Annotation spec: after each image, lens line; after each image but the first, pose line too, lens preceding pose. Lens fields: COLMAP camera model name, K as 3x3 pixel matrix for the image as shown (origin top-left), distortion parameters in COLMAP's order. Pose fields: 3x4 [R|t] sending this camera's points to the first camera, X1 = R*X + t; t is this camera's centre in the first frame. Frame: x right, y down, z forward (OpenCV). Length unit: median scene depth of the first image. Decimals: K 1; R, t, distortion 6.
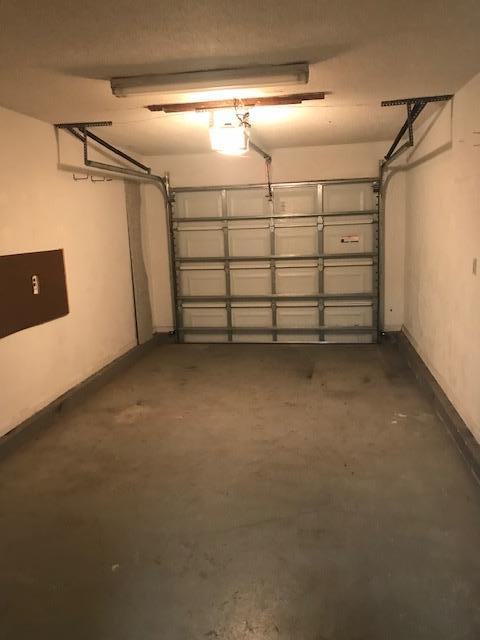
lens RADIAL K [[521.4, 0, 240.6], [0, 521.4, 311.6], [0, 0, 1]] dist [0.012828, -0.016734]
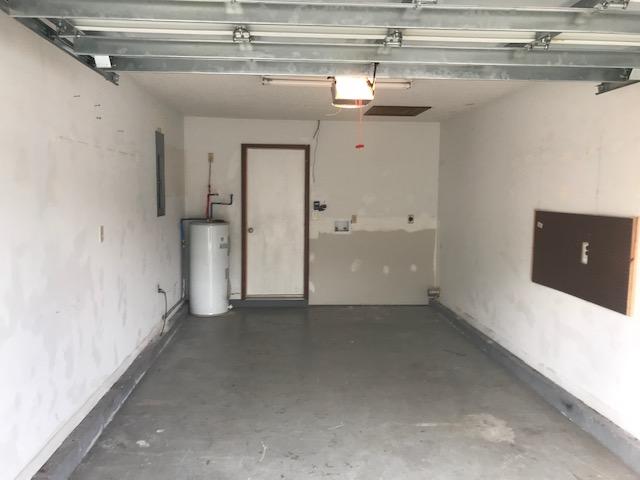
lens RADIAL K [[521.4, 0, 320.0], [0, 521.4, 240.0], [0, 0, 1]] dist [0.012828, -0.016734]
pose [[-0.970971, 0.048690, -0.234189, 0.223033], [-0.015940, 0.963715, 0.266457, -0.294266], [0.238665, 0.262455, -0.934963, 1.710209]]
